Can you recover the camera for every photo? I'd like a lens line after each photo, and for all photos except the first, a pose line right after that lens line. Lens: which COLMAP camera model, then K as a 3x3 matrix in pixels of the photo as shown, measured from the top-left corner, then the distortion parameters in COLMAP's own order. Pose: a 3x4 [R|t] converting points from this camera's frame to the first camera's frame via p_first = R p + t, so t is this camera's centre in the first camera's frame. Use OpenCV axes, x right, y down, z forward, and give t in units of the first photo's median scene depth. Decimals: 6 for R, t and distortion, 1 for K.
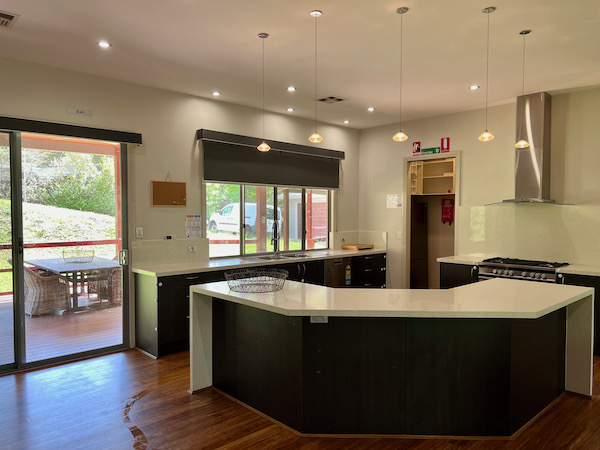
lens RADIAL K [[446.4, 0, 300.3], [0, 446.4, 227.6], [0, 0, 1]] dist [-0.001249, -0.018474]
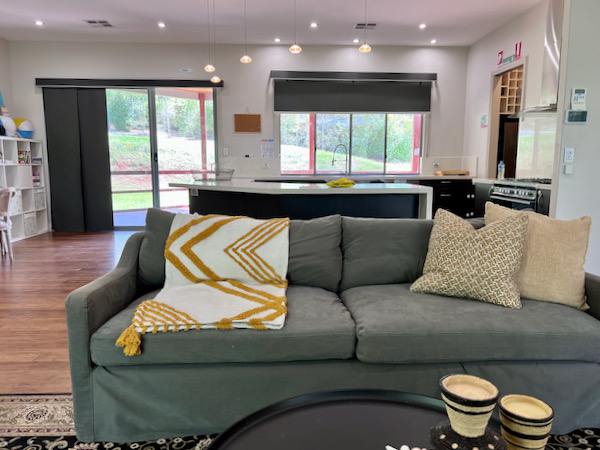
lens RADIAL K [[446.4, 0, 293.7], [0, 446.4, 225.2], [0, 0, 1]] dist [-0.001249, -0.018474]
pose [[0.760431, 0.087102, -0.643552, 0.690041], [-0.018288, 0.993444, 0.112848, 0.073296], [0.649162, -0.074043, 0.757038, 0.046751]]
